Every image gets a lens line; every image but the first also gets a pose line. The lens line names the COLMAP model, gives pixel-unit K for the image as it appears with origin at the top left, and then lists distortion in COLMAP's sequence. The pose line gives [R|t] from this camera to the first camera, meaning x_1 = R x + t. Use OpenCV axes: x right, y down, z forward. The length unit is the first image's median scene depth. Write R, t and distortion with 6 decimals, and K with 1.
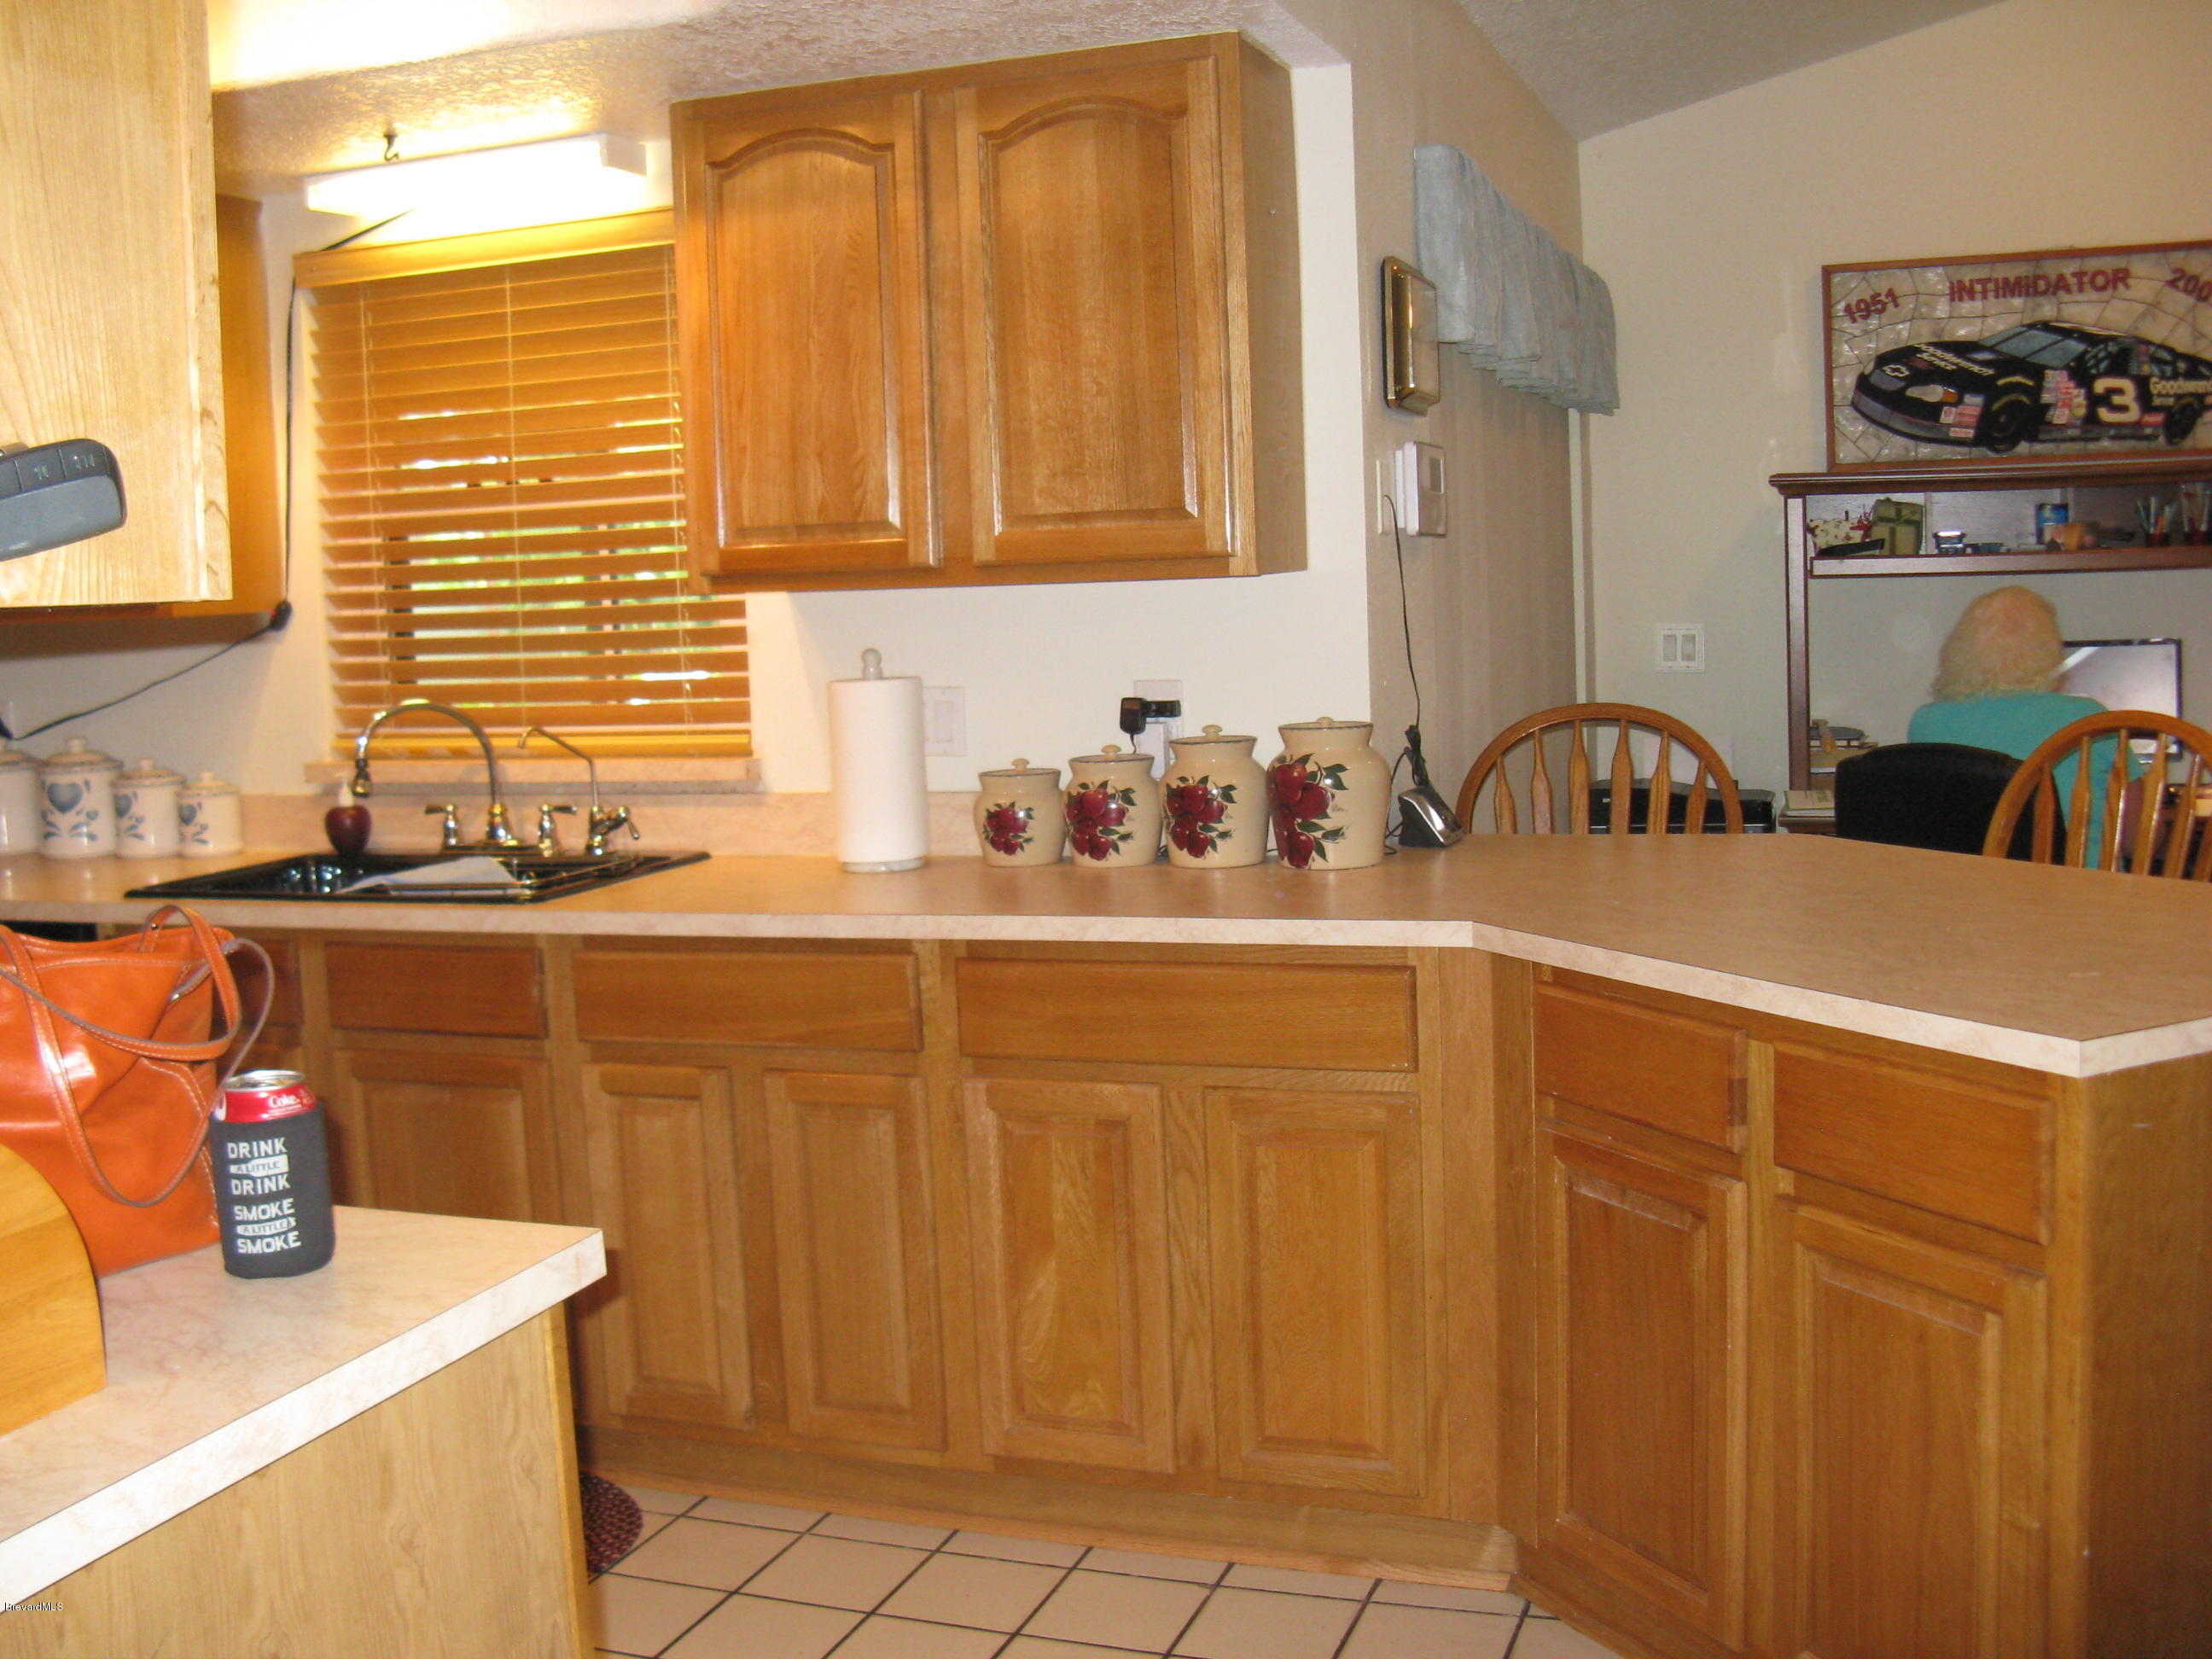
lens RADIAL K [[2250.9, 0, 1106.0], [0, 2250.9, 829.5], [0, 0, 1]] dist [-0.198274, 0.294107]
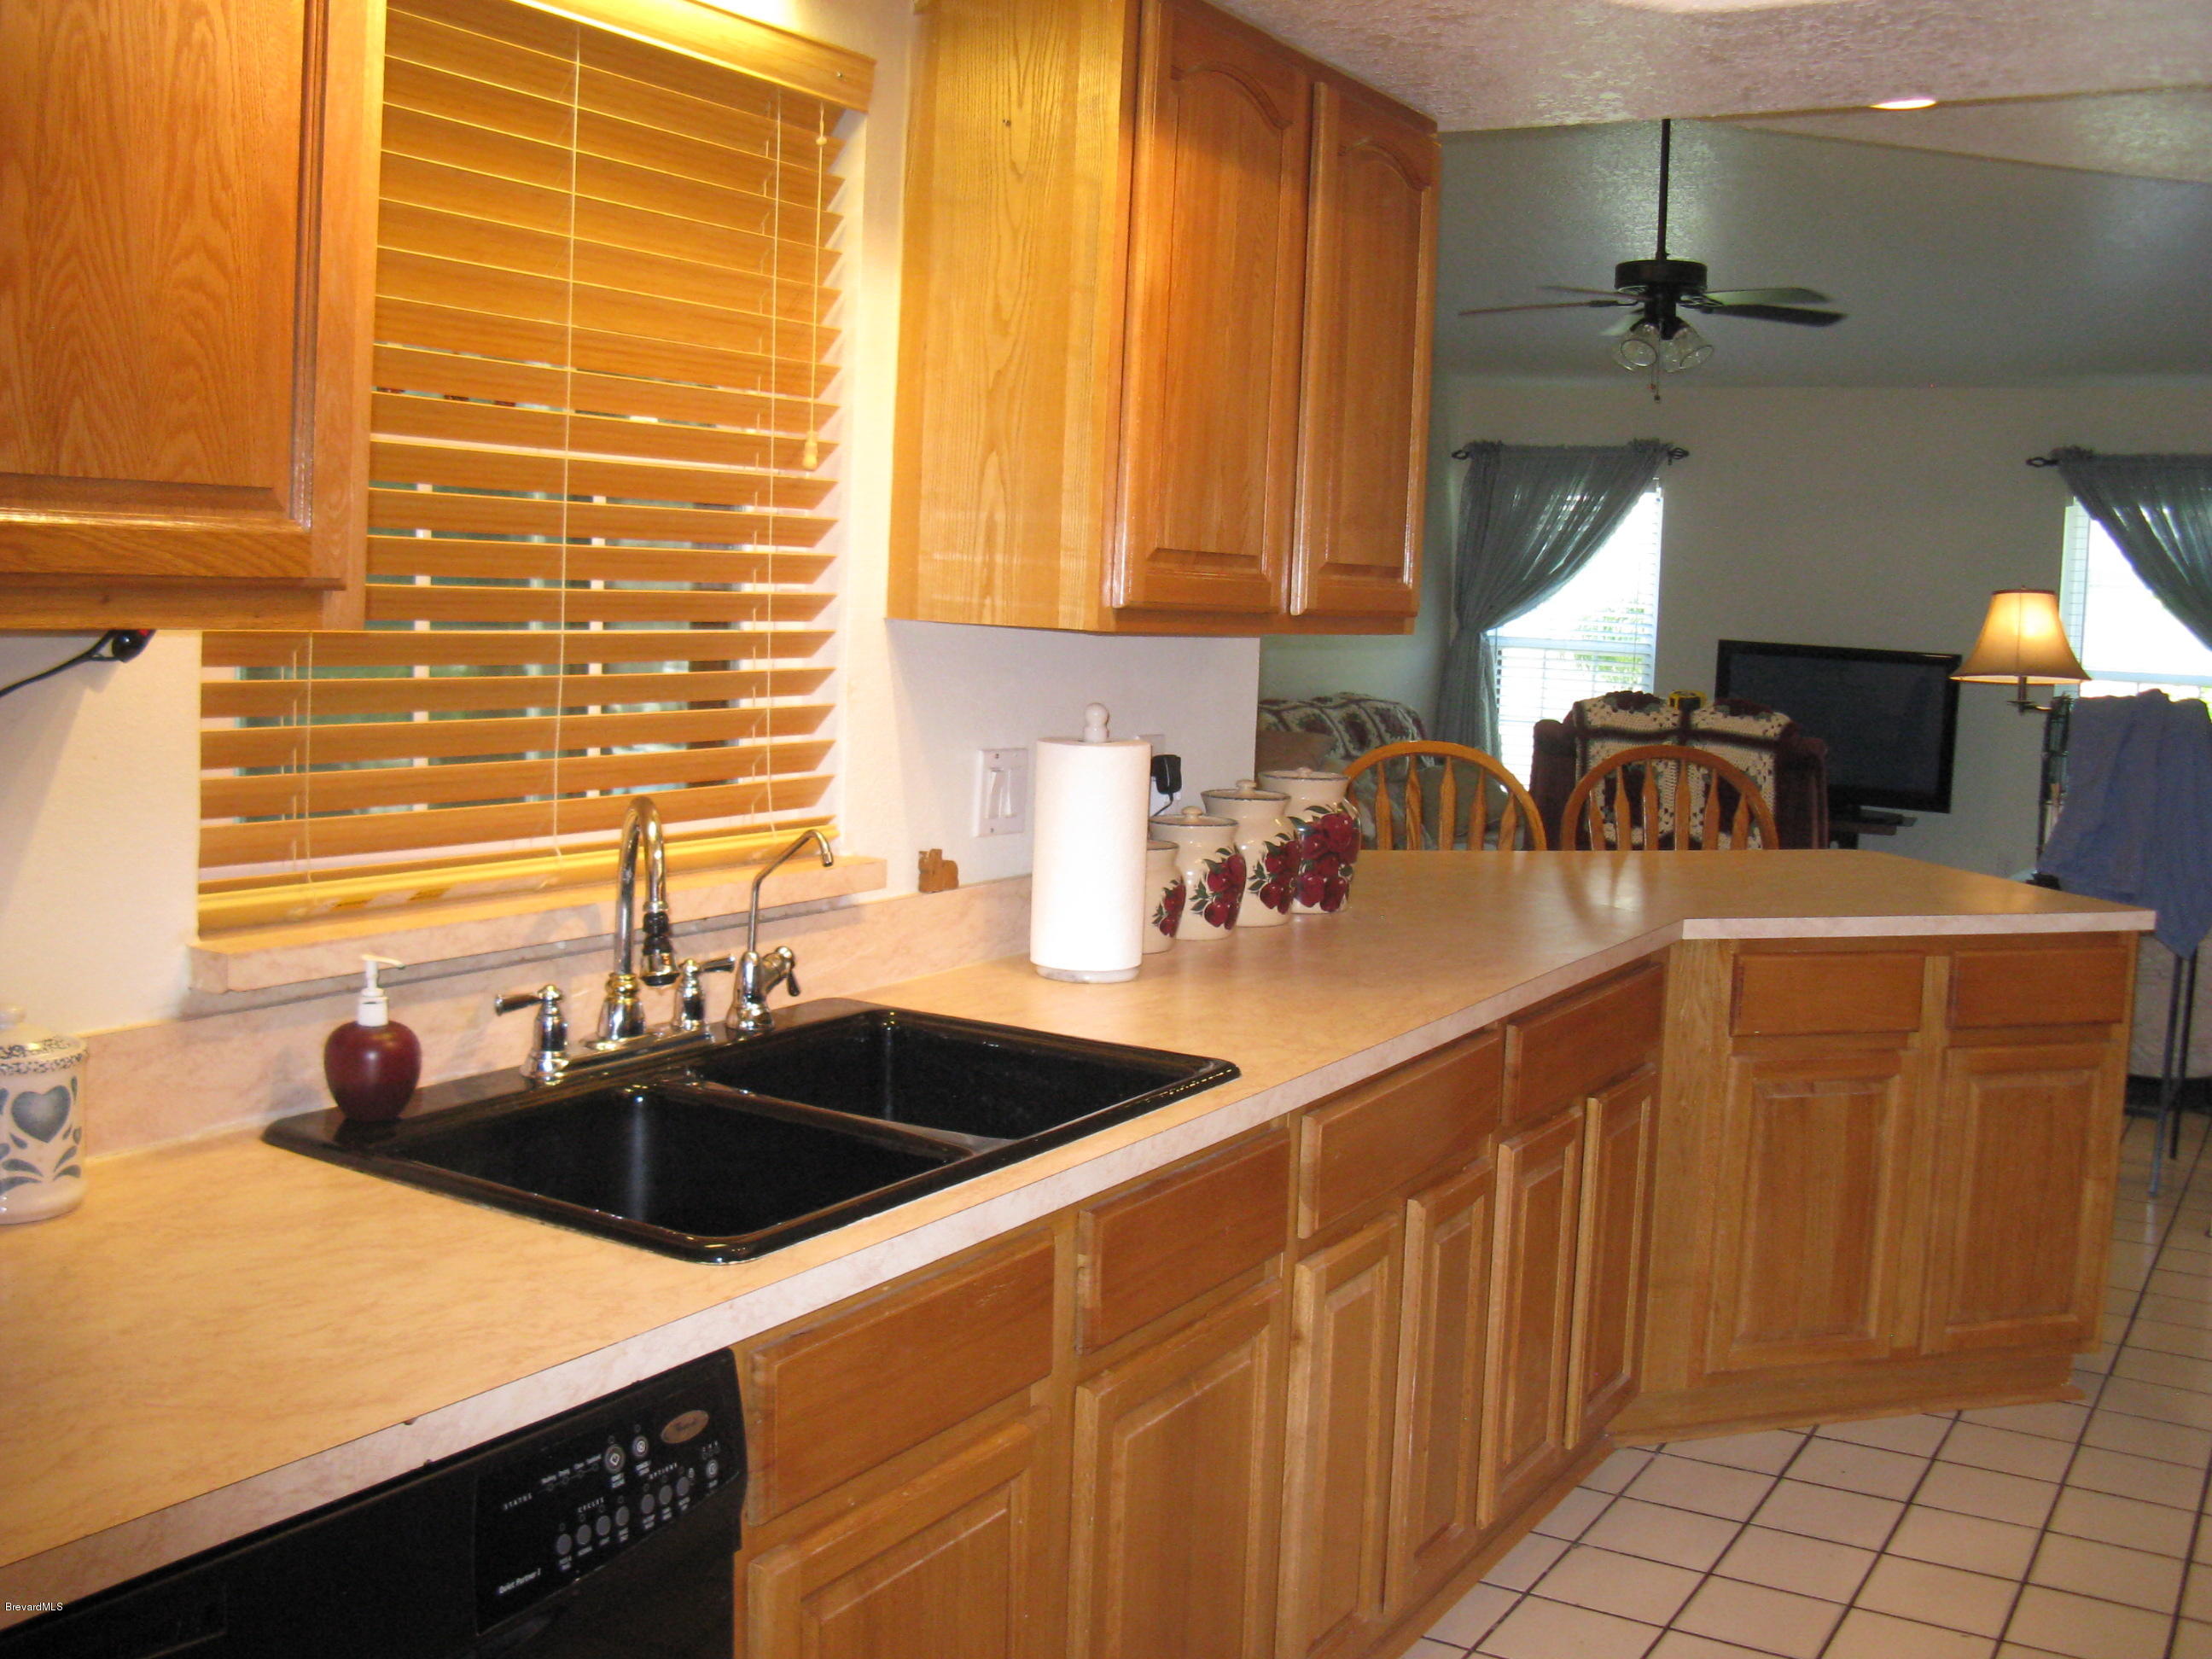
lens RADIAL K [[2250.9, 0, 1106.0], [0, 2250.9, 829.5], [0, 0, 1]] dist [-0.198274, 0.294107]
pose [[0.172322, -0.060314, 0.983193, -0.840438], [0.070826, 0.996299, 0.048704, -0.069809], [-0.982491, 0.061243, 0.175956, 0.800810]]
